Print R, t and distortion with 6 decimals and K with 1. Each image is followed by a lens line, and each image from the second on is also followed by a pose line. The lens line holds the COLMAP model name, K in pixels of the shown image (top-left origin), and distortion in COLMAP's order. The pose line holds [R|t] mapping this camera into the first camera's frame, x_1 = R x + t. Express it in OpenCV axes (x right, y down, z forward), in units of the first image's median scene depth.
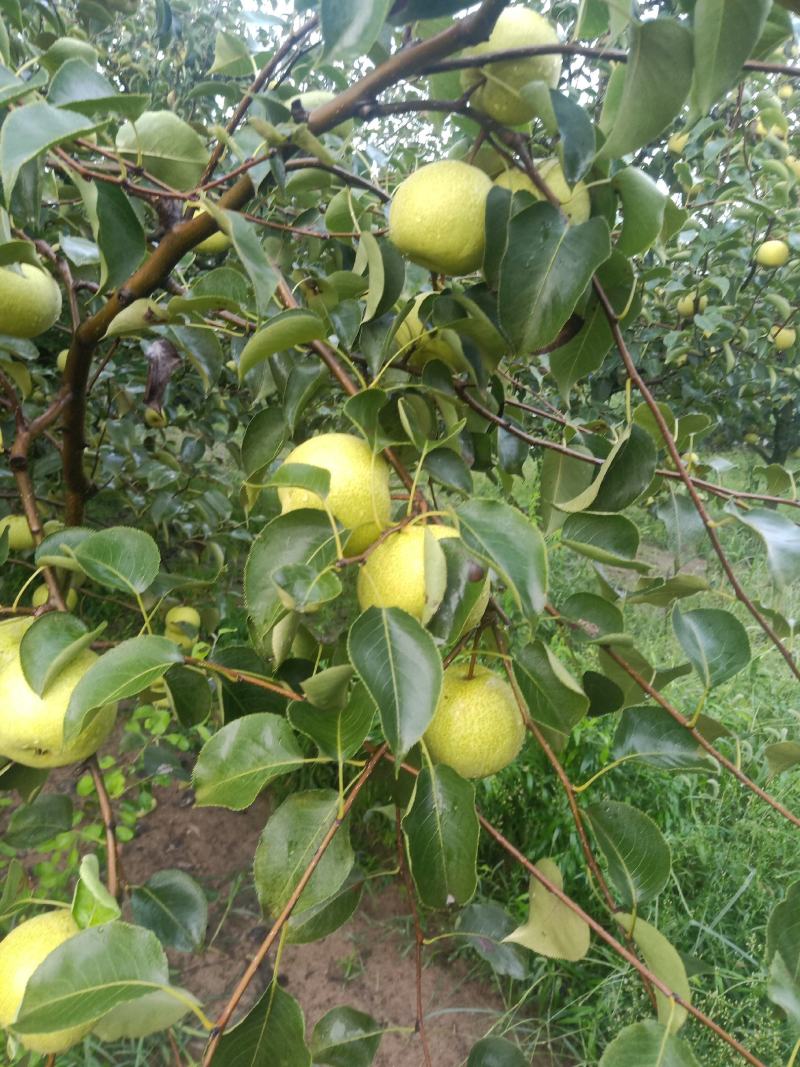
lens RADIAL K [[794.4, 0, 397.7], [0, 794.4, 549.8], [0, 0, 1]] dist [0.028508, -0.005931]
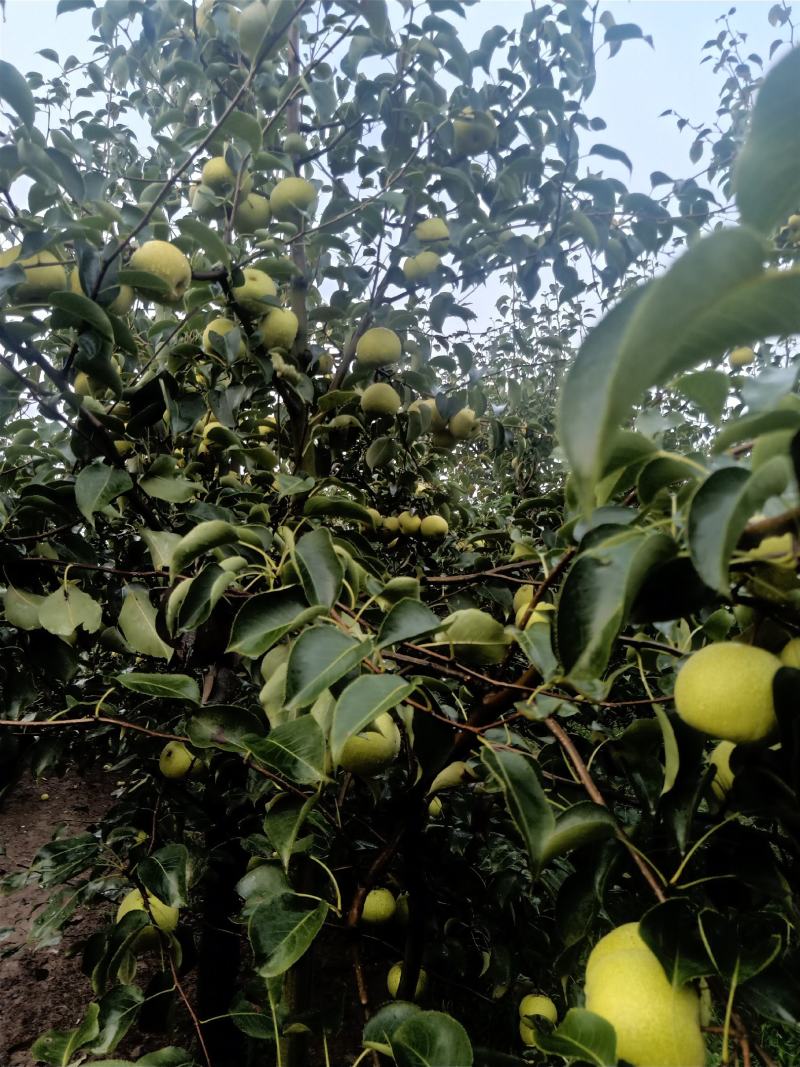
lens RADIAL K [[825.6, 0, 400.0], [0, 825.6, 533.5], [0, 0, 1]] dist [0.040543, -0.007222]
pose [[0.904493, -0.138017, -0.403539, 0.120833], [-0.013994, 0.936076, -0.351520, -0.215350], [0.426259, 0.323594, 0.844743, -0.117052]]
